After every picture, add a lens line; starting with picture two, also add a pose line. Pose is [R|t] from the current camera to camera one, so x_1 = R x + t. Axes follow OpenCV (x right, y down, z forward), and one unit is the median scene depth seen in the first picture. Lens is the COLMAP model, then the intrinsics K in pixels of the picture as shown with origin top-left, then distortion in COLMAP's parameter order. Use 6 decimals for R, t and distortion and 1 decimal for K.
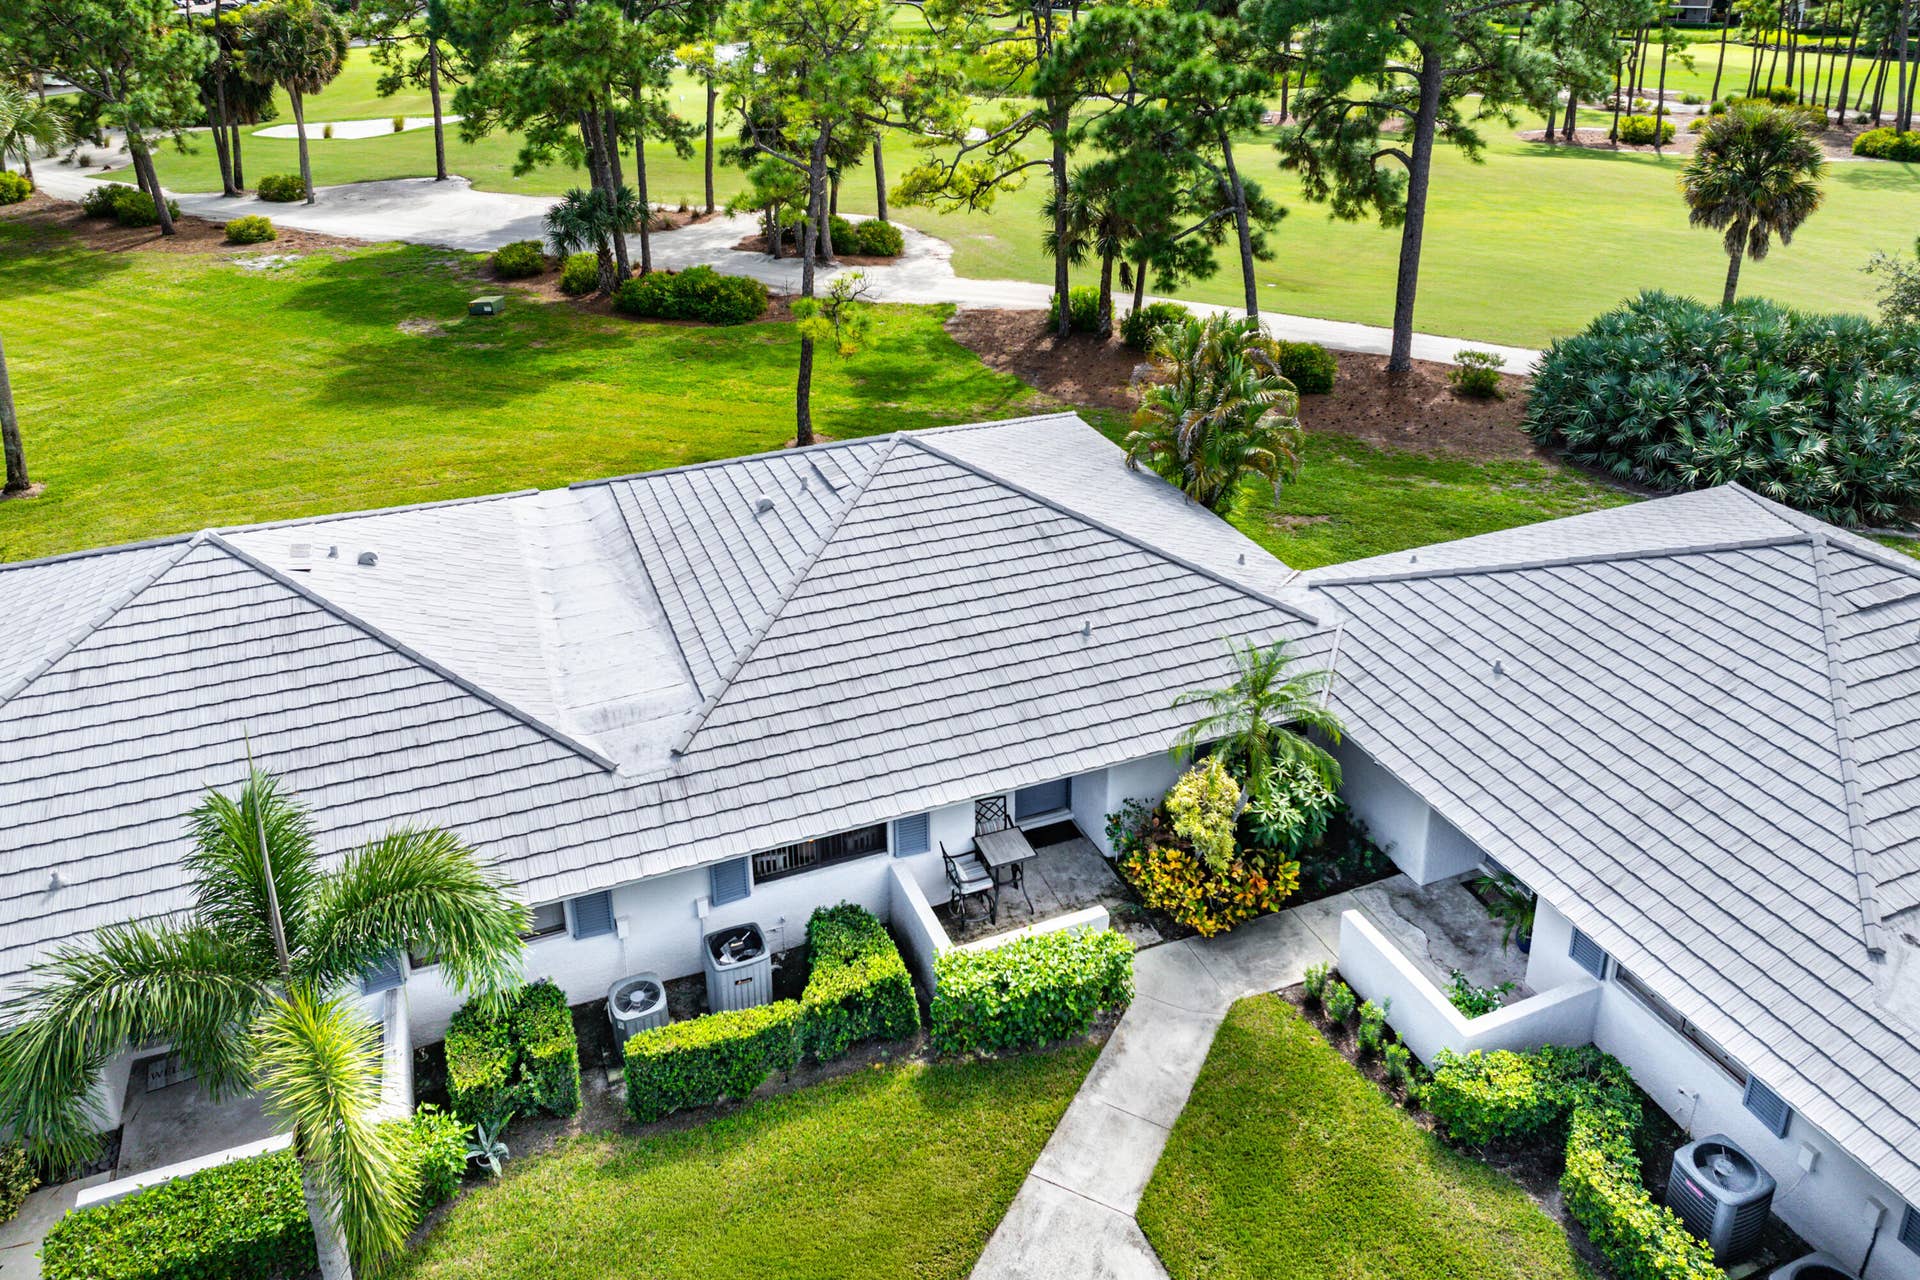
lens RADIAL K [[1307.0, 0, 1007.9], [0, 1307.0, 534.2], [0, 0, 1]] dist [-0.011493, -0.002633]
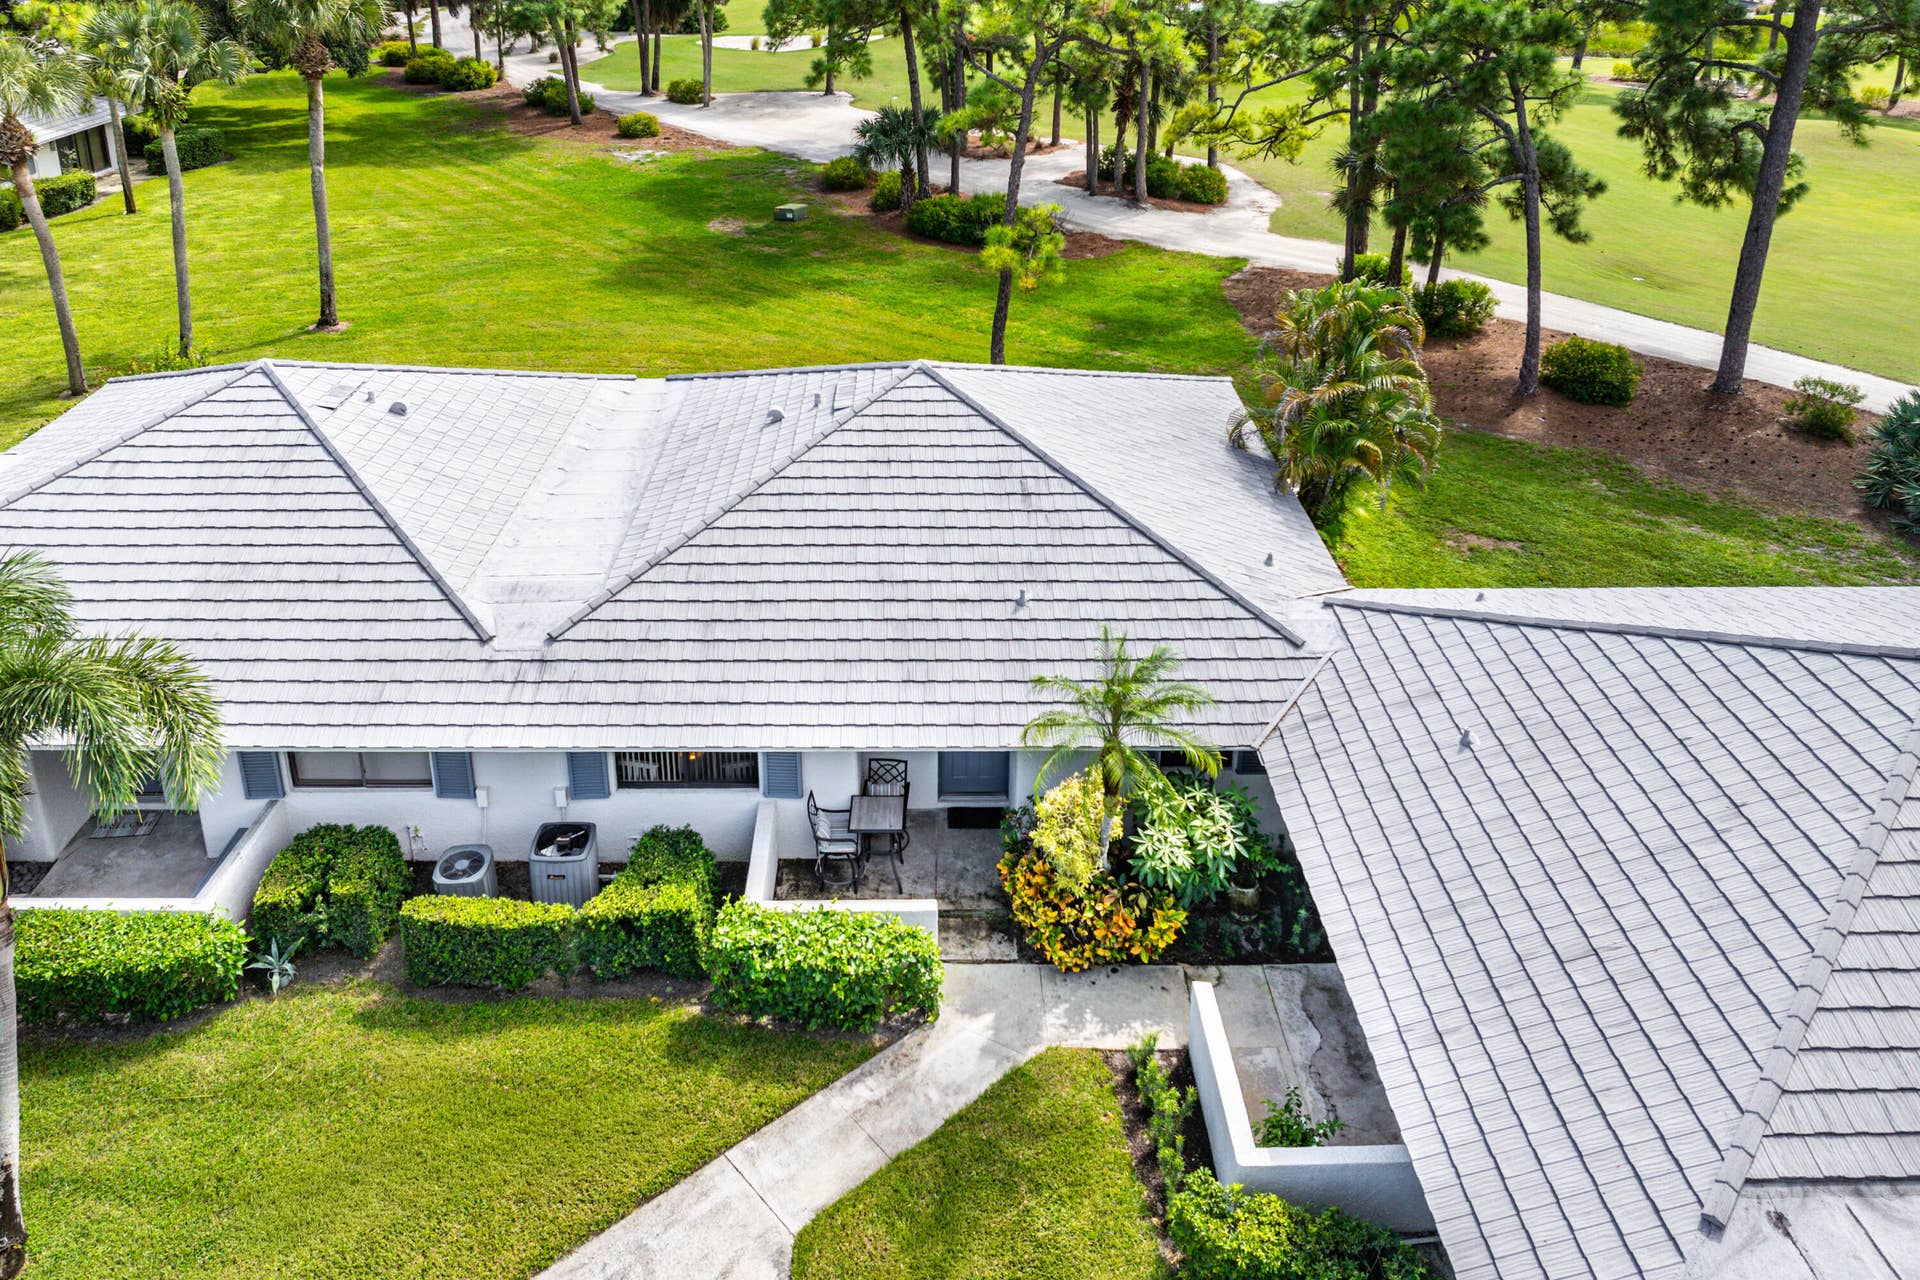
lens RADIAL K [[1354.7, 0, 991.8], [0, 1354.7, 494.2], [0, 0, 1]] dist [-0.013136, -0.002486]
pose [[0.931836, 0.161077, -0.325171, 0.187915], [-0.162096, 0.986480, 0.024149, -0.009800], [0.324665, 0.030206, 0.945347, 0.064812]]
